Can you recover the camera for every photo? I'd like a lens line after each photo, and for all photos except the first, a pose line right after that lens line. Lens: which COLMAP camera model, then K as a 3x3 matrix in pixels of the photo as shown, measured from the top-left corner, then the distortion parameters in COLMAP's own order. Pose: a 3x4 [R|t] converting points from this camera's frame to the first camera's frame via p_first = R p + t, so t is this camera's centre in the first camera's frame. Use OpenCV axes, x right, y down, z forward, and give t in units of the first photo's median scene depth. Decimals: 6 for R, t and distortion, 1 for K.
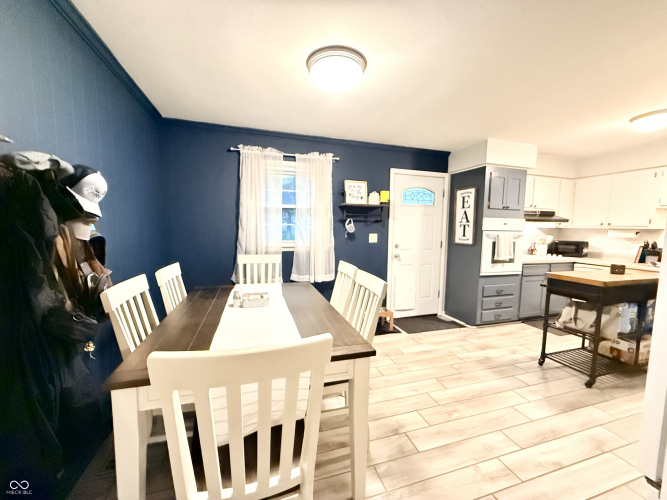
lens RADIAL K [[265.6, 0, 334.7], [0, 265.6, 251.7], [0, 0, 1]] dist [0.000792, -0.000221]
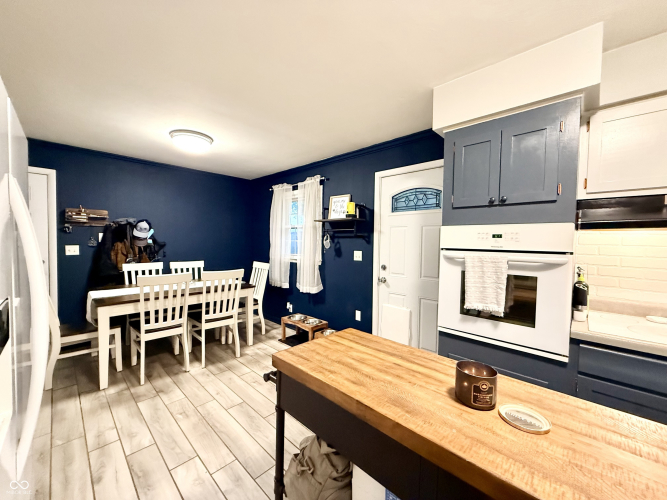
lens RADIAL K [[265.6, 0, 332.3], [0, 265.6, 250.7], [0, 0, 1]] dist [0.000792, -0.000221]
pose [[0.483796, 0.024317, -0.874843, 0.922950], [-0.088117, 0.995888, -0.021048, -0.044372], [0.870733, 0.087271, 0.483949, 0.529651]]
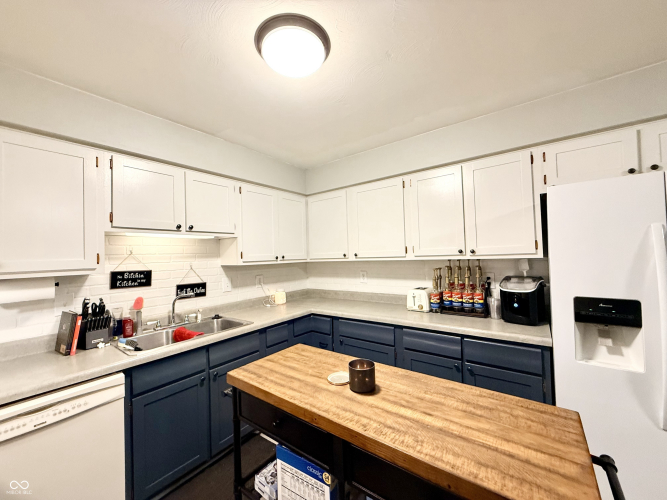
lens RADIAL K [[265.6, 0, 331.2], [0, 265.6, 249.6], [0, 0, 1]] dist [0.000792, -0.000221]
pose [[-0.573890, 0.020328, 0.818680, 0.562816], [0.096910, 0.994353, 0.043244, -0.110432], [-0.813178, 0.104155, -0.572620, 0.931364]]
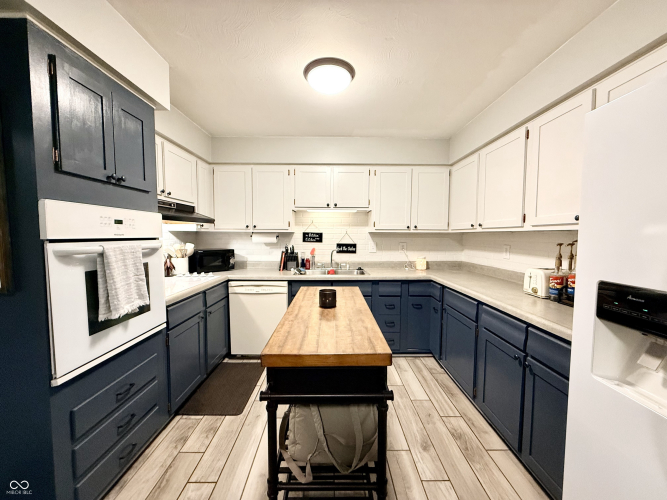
lens RADIAL K [[265.6, 0, 333.9], [0, 265.6, 250.2], [0, 0, 1]] dist [0.000792, -0.000221]
pose [[0.291306, -0.070062, 0.954061, 0.363153], [0.087267, 0.995102, 0.046430, -0.054513], [-0.952641, 0.069732, 0.295993, 0.592989]]
